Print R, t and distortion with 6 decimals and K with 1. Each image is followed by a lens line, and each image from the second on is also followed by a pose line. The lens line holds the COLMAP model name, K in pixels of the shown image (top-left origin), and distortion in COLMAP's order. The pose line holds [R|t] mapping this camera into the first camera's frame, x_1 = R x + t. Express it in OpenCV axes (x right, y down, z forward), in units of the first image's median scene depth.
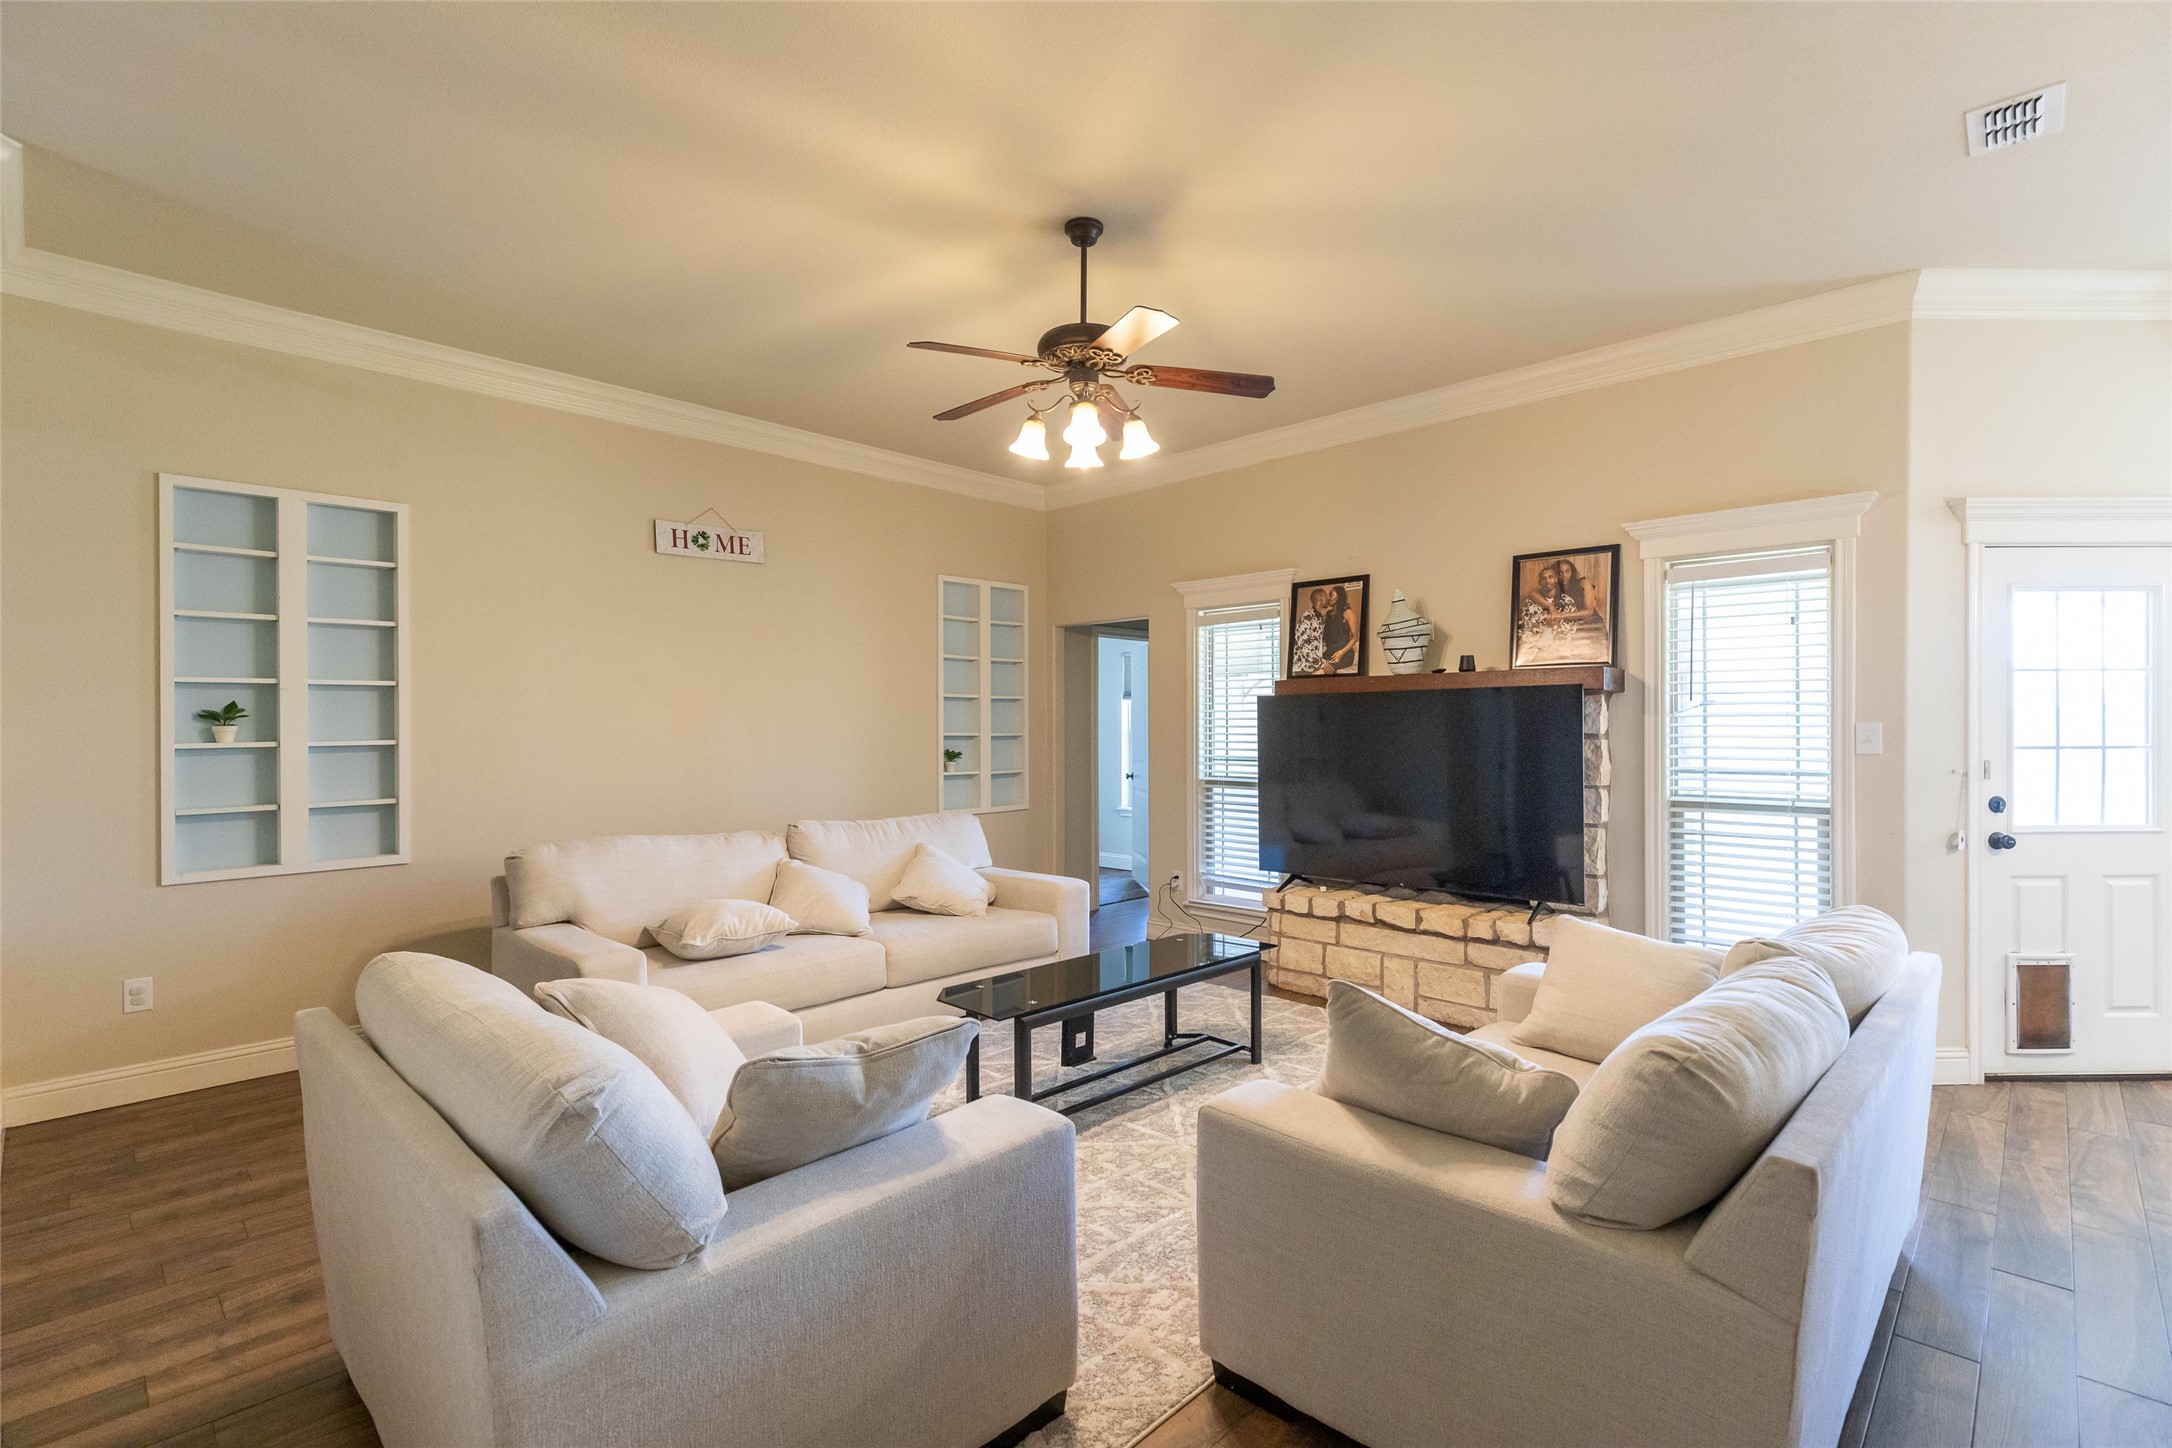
lens RADIAL K [[976.7, 0, 1094.2], [0, 976.7, 720.2], [0, 0, 1]] dist [0.004076, -0.000362]
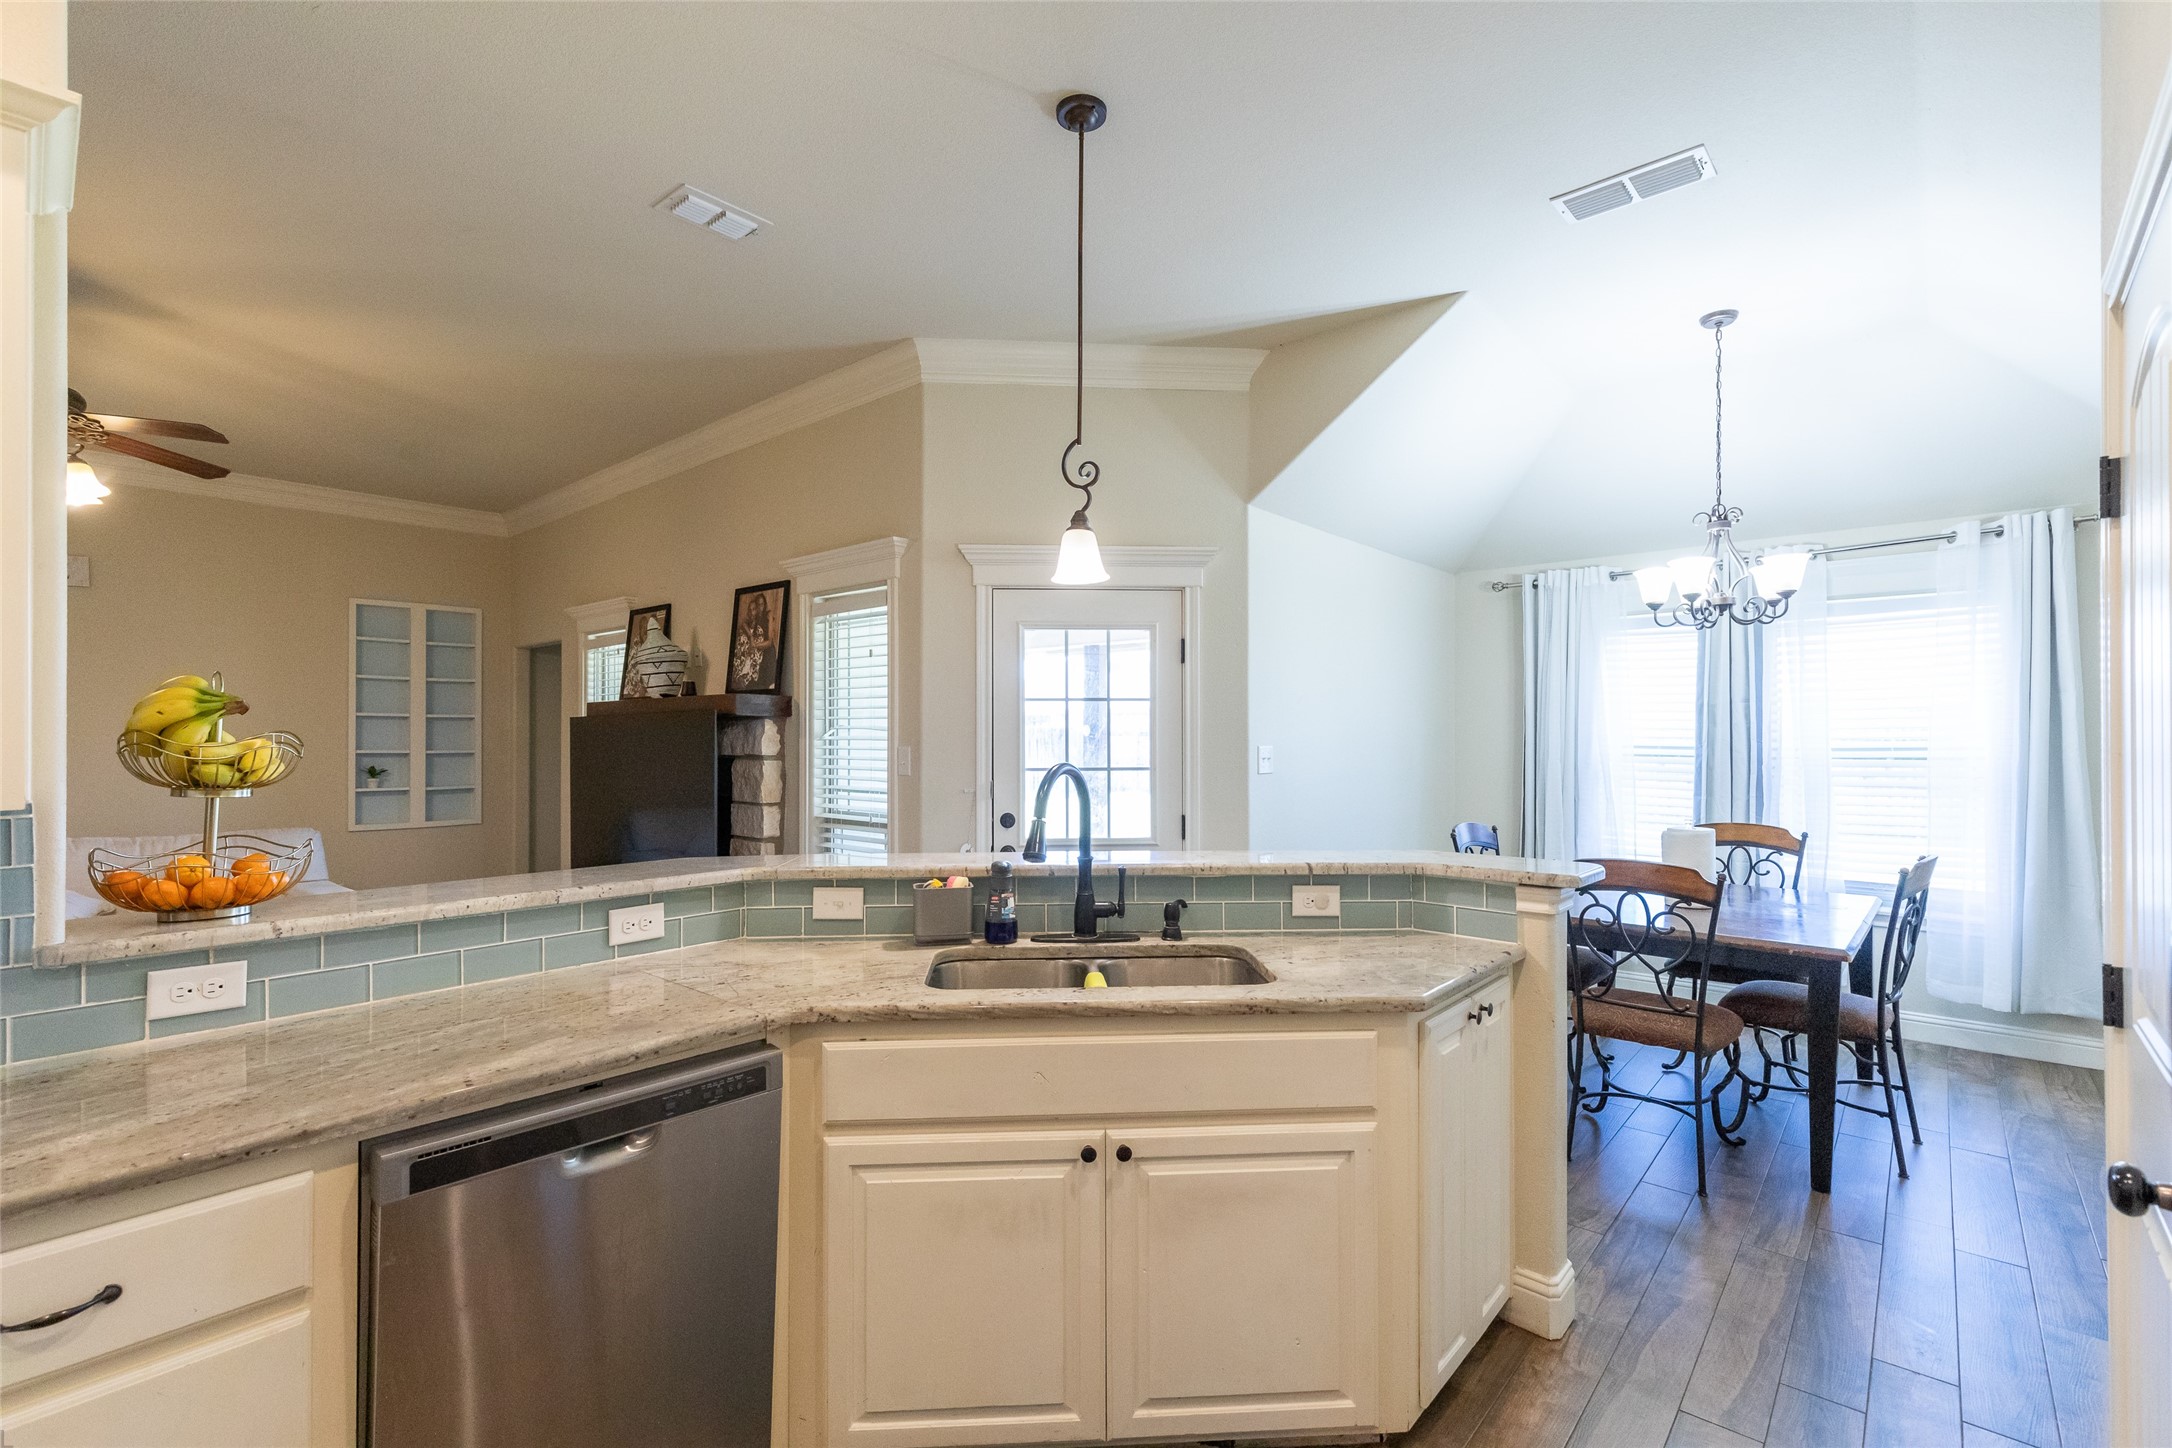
lens RADIAL K [[976.7, 0, 1070.6], [0, 976.7, 727.8], [0, 0, 1]] dist [0.004076, -0.000362]
pose [[0.999441, 0.004682, 0.033110, 0.795090], [-0.004461, 0.999967, -0.006751, -0.010074], [-0.033141, 0.006600, 0.999429, -0.090598]]
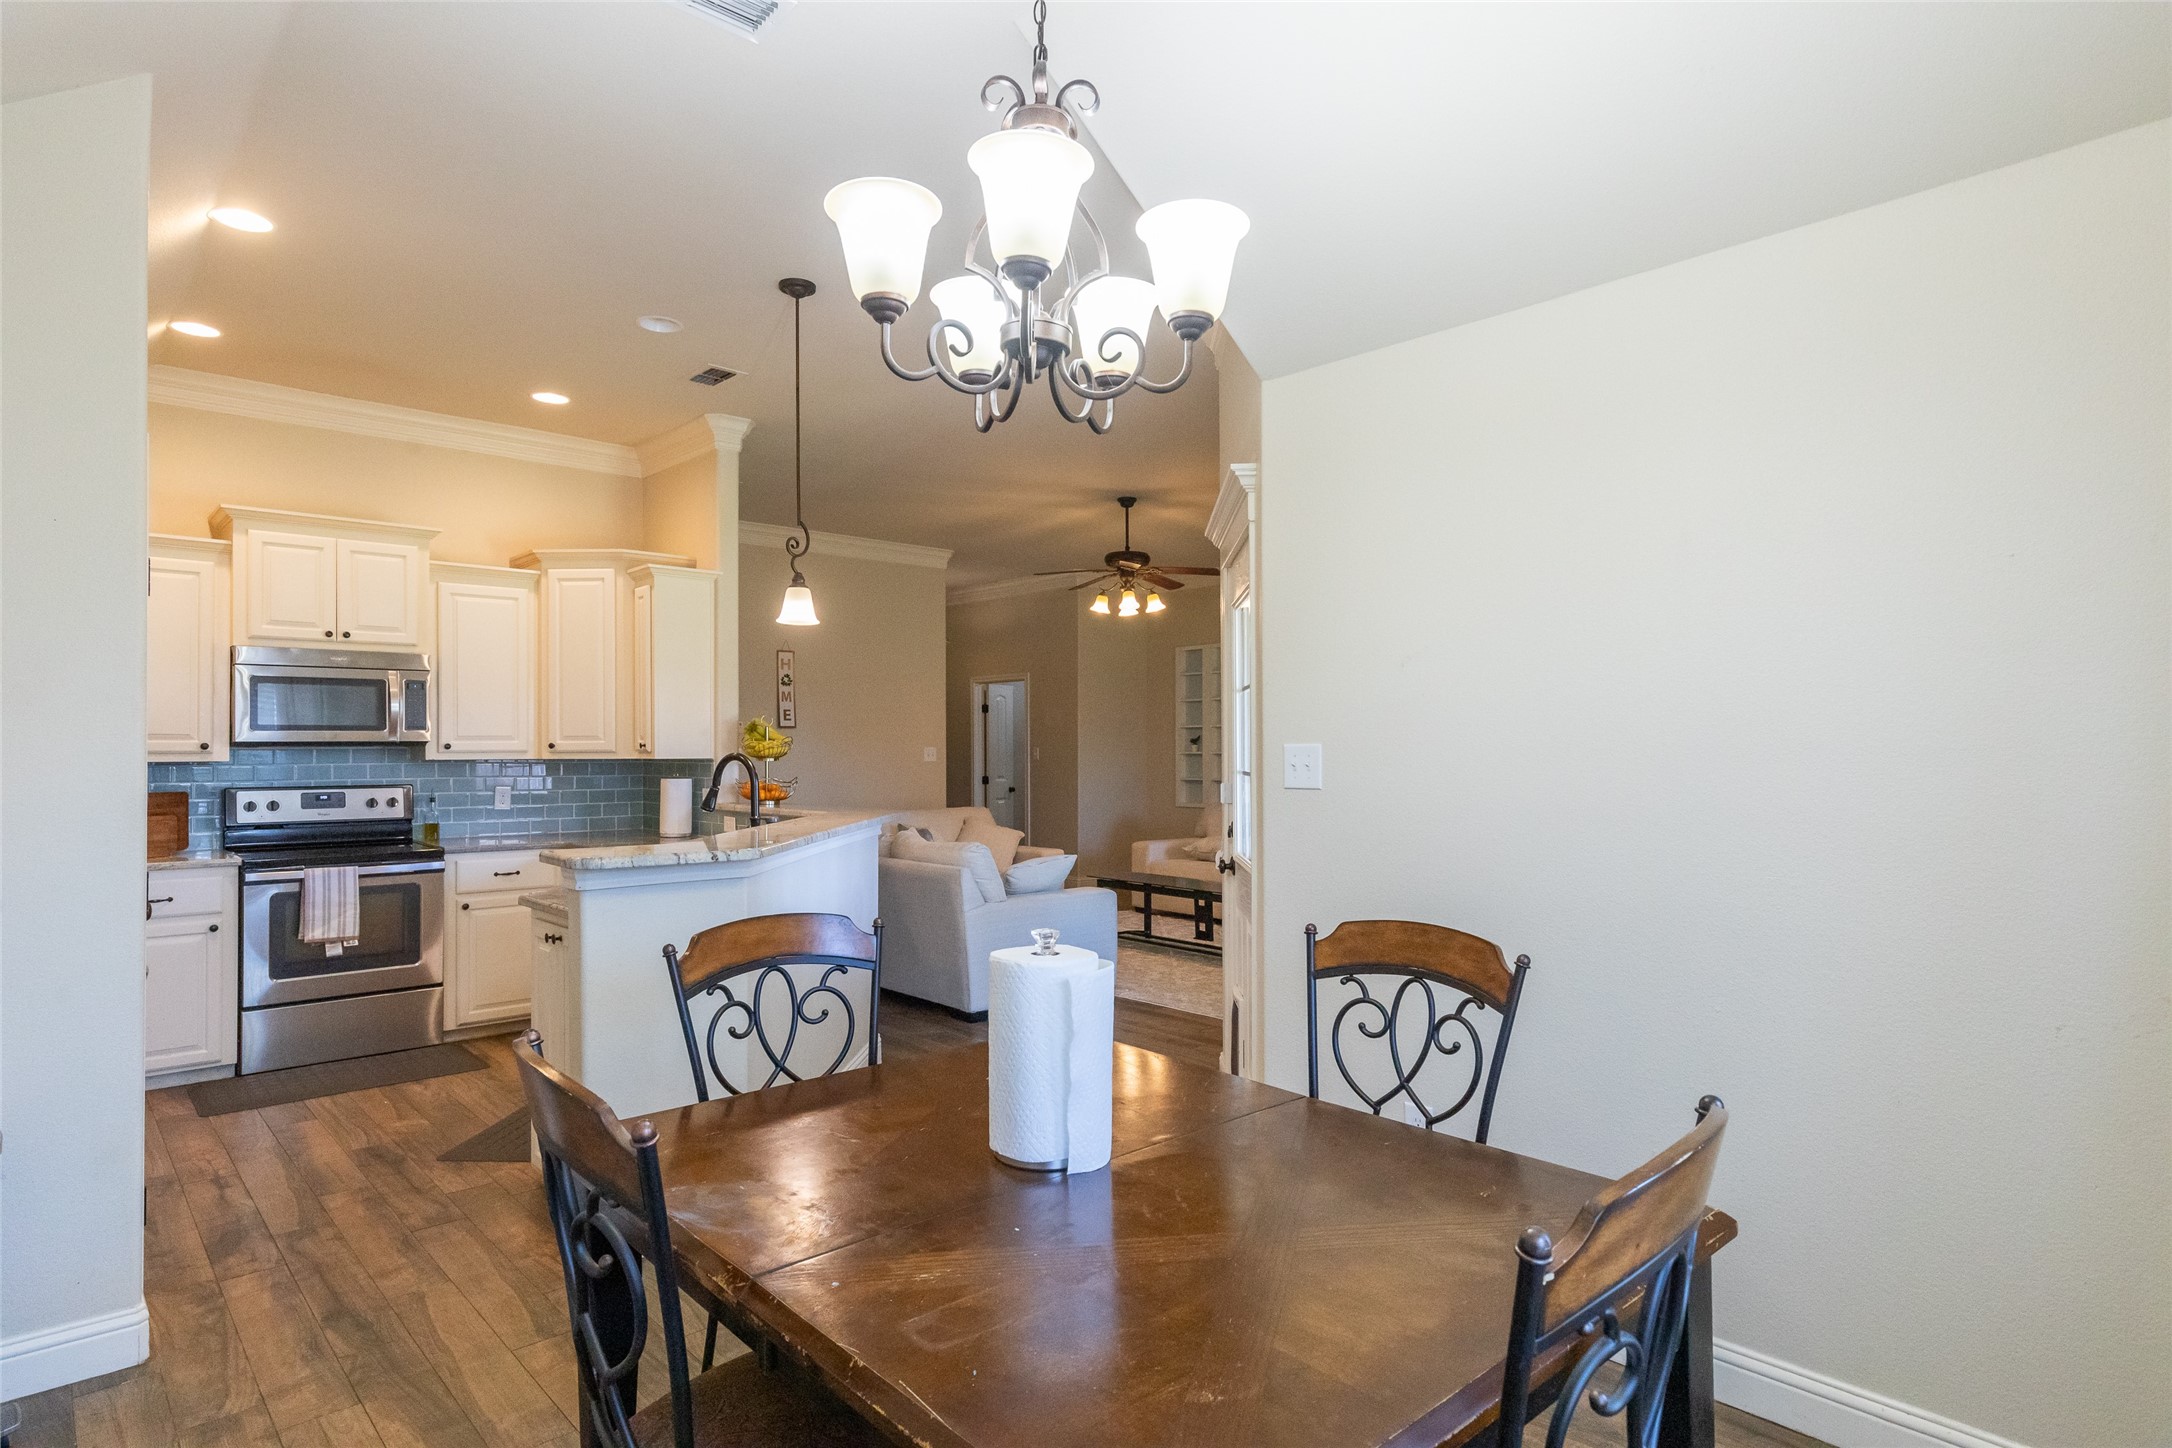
lens RADIAL K [[1176.5, 0, 1081.5], [0, 1176.5, 735.5], [0, 0, 1]] dist [0.006527, -0.000087]
pose [[-0.074249, -0.004893, -0.997228, 1.741164], [0.004190, 0.999978, -0.005218, -0.001524], [0.997231, -0.004566, -0.074227, 0.769310]]
